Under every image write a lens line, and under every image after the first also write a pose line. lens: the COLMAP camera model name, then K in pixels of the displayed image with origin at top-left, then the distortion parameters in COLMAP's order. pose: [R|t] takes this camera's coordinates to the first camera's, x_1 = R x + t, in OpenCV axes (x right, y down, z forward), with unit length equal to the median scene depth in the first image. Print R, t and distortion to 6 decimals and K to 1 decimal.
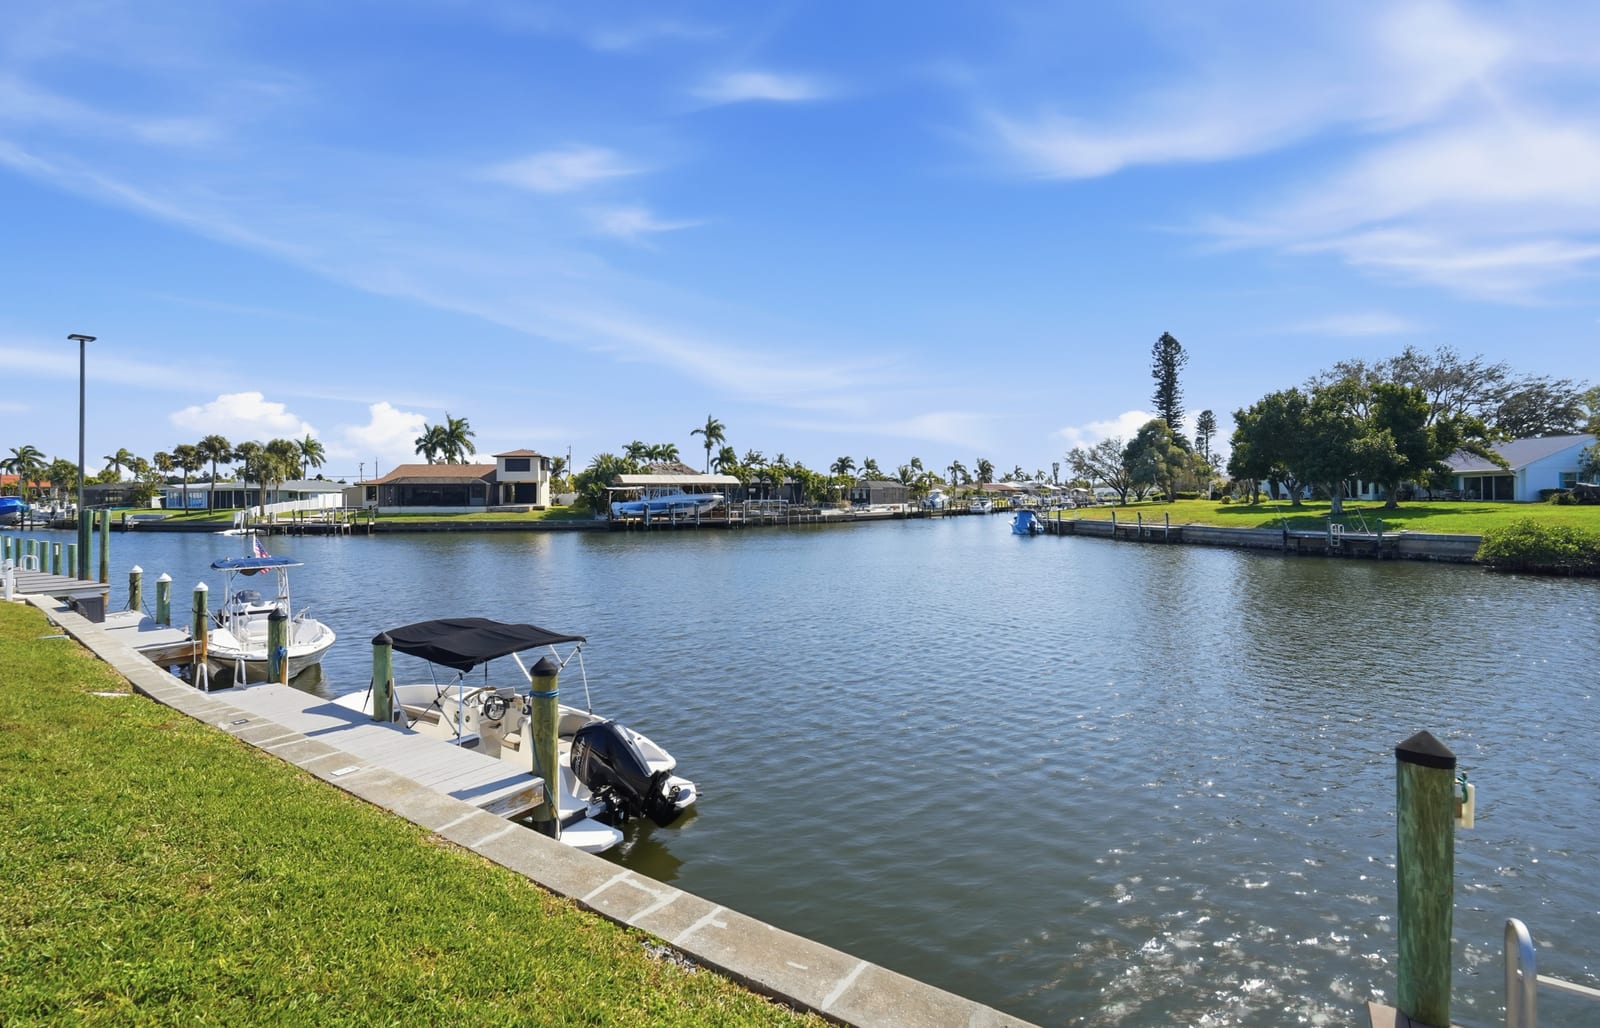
lens RADIAL K [[731.5, 0, 800.3], [0, 731.5, 493.7], [0, 0, 1]] dist [-0.048839, 0.016239]
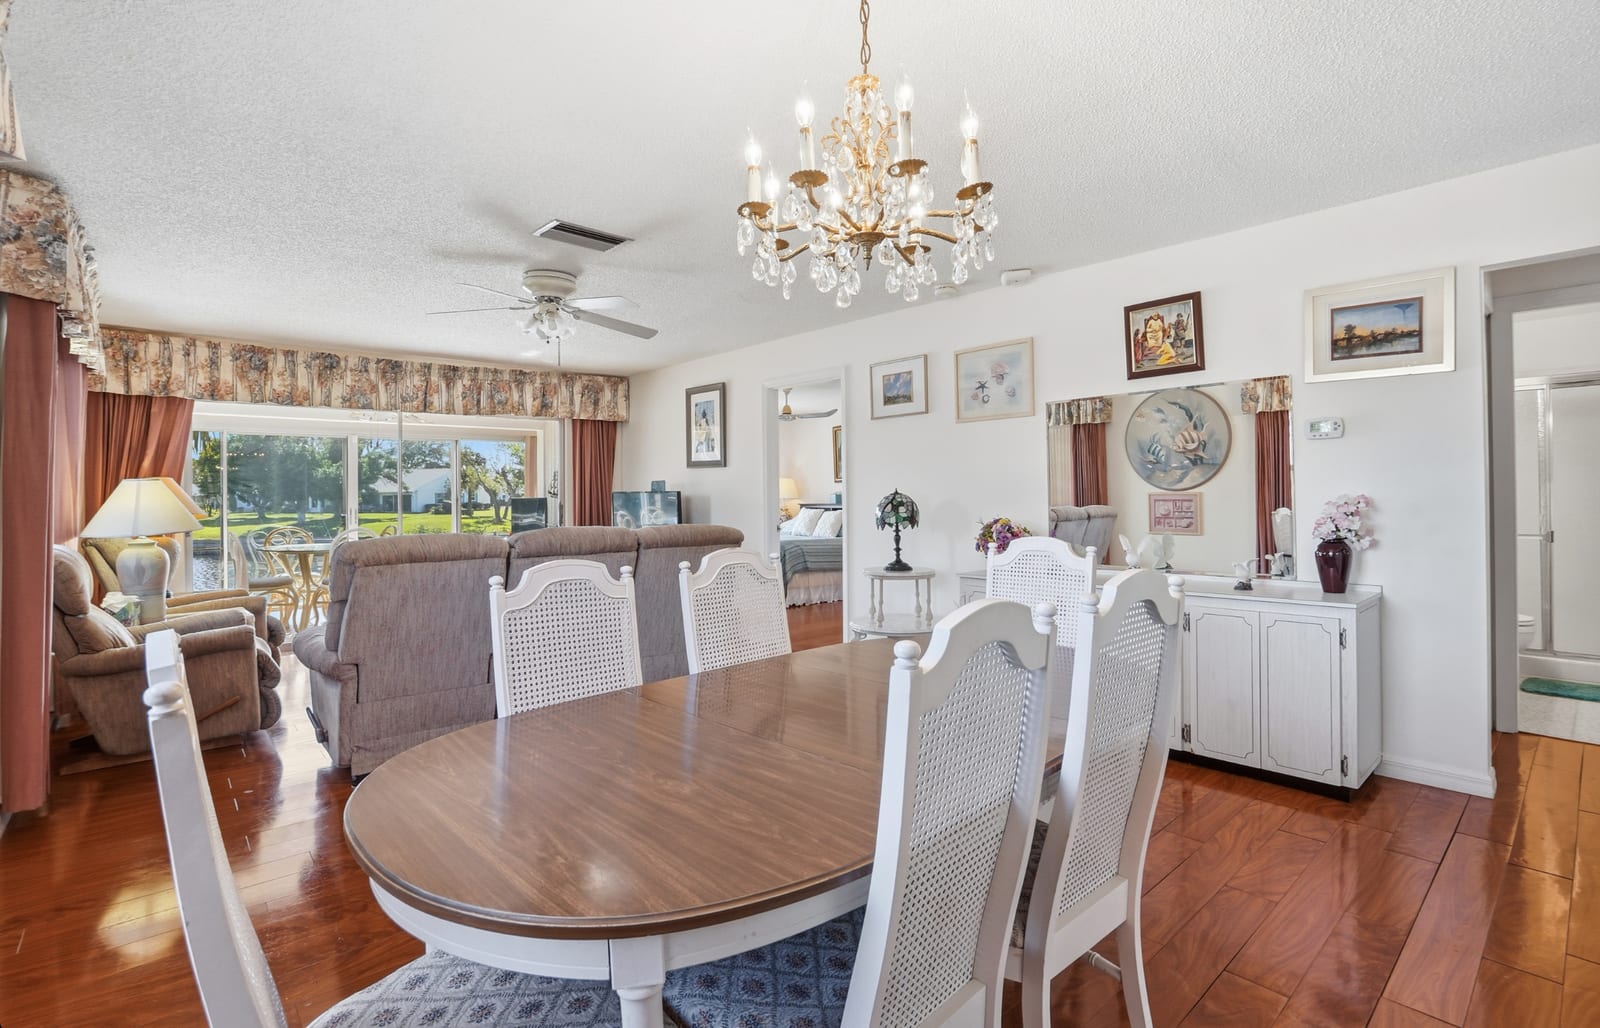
lens RADIAL K [[763.4, 0, 794.8], [0, 763.4, 491.1], [0, 0, 1]] dist [-0.057923, 0.027260]
pose [[0.294037, 0.011570, 0.955724, -0.176385], [0.004488, 0.999899, -0.013485, -0.006097], [-0.955784, 0.008255, 0.293955, -0.155116]]
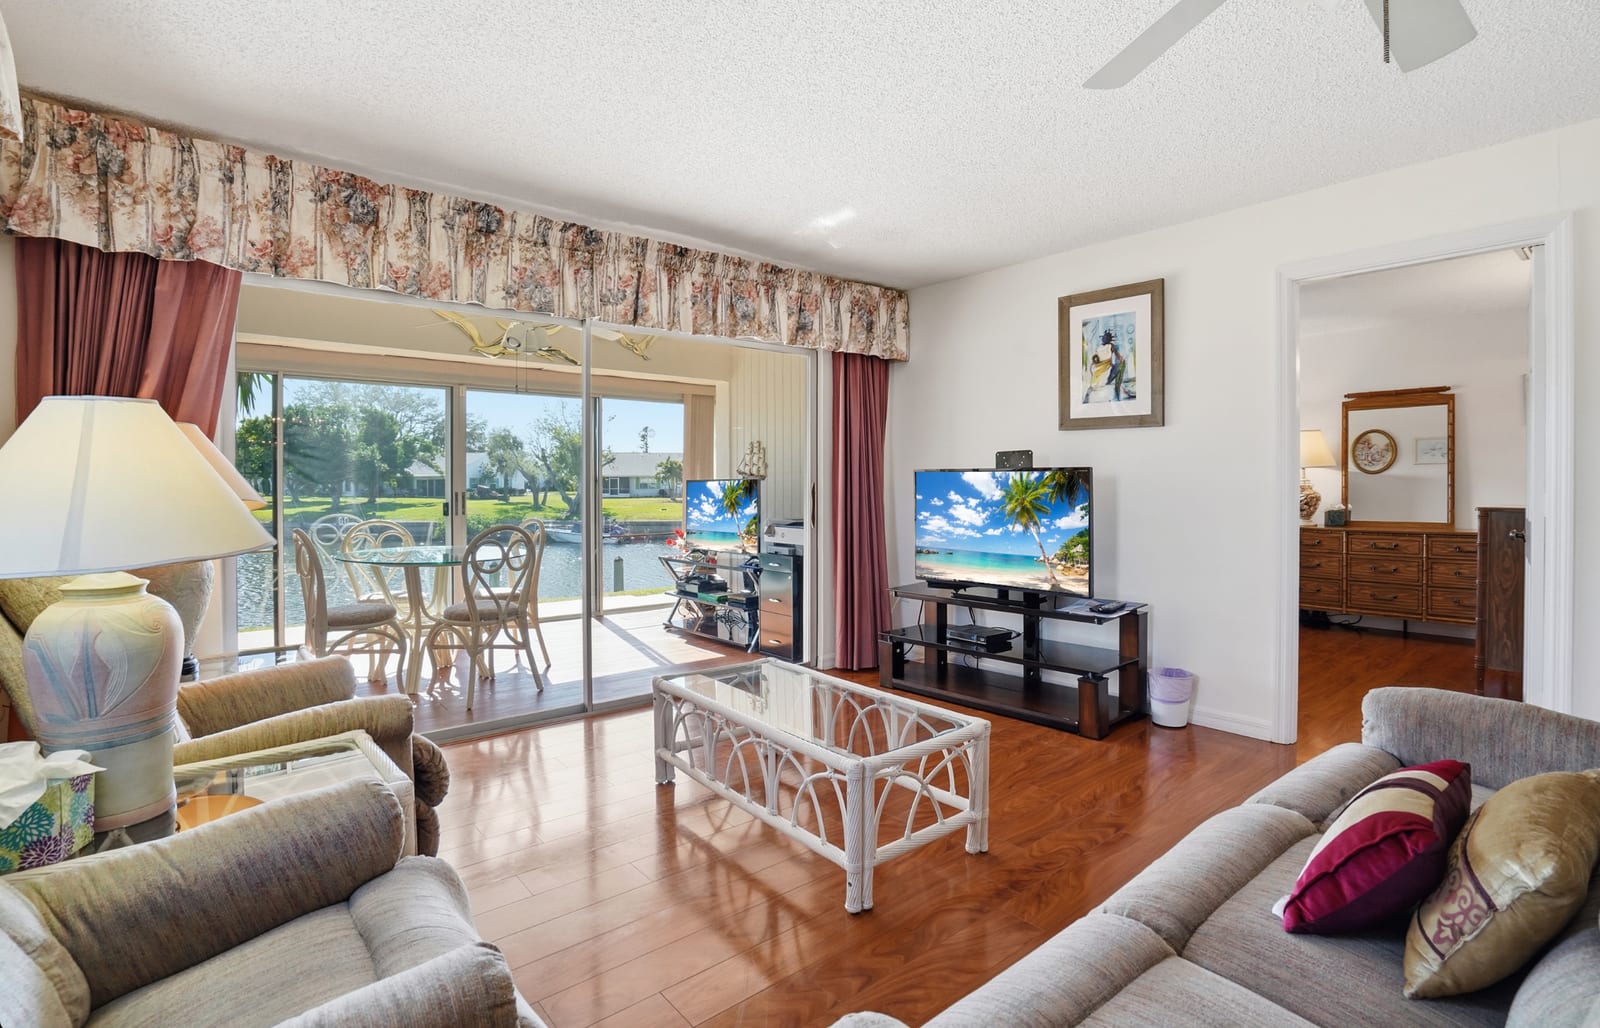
lens RADIAL K [[763.4, 0, 794.8], [0, 763.4, 491.1], [0, 0, 1]] dist [-0.057923, 0.027260]
pose [[0.320744, 0.001162, 0.947165, -0.148575], [-0.006642, 0.999977, 0.001023, -0.005709], [-0.947143, -0.006619, 0.320744, -0.112803]]
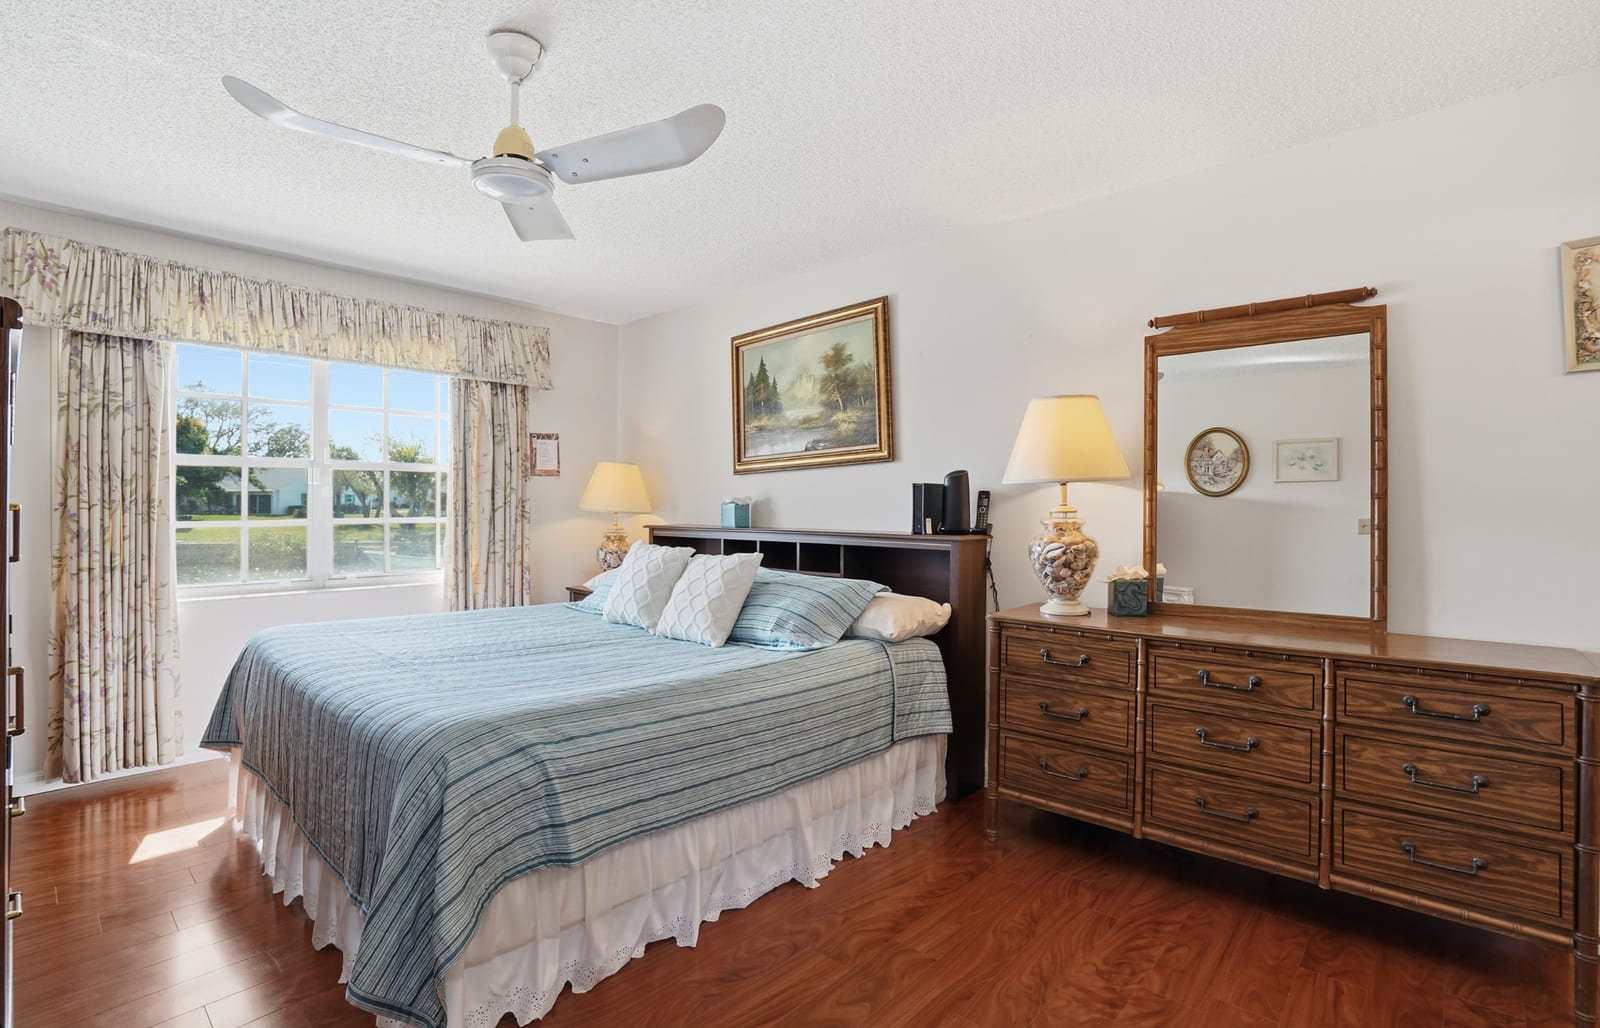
lens RADIAL K [[745.4, 0, 802.5], [0, 745.4, 507.2], [0, 0, 1]] dist [-0.031452, 0.000120]
pose [[0.183006, 0.004513, 0.983101, -0.087594], [-0.011117, 0.999935, -0.002521, -0.007207], [-0.983049, -0.010468, 0.183045, -0.134659]]
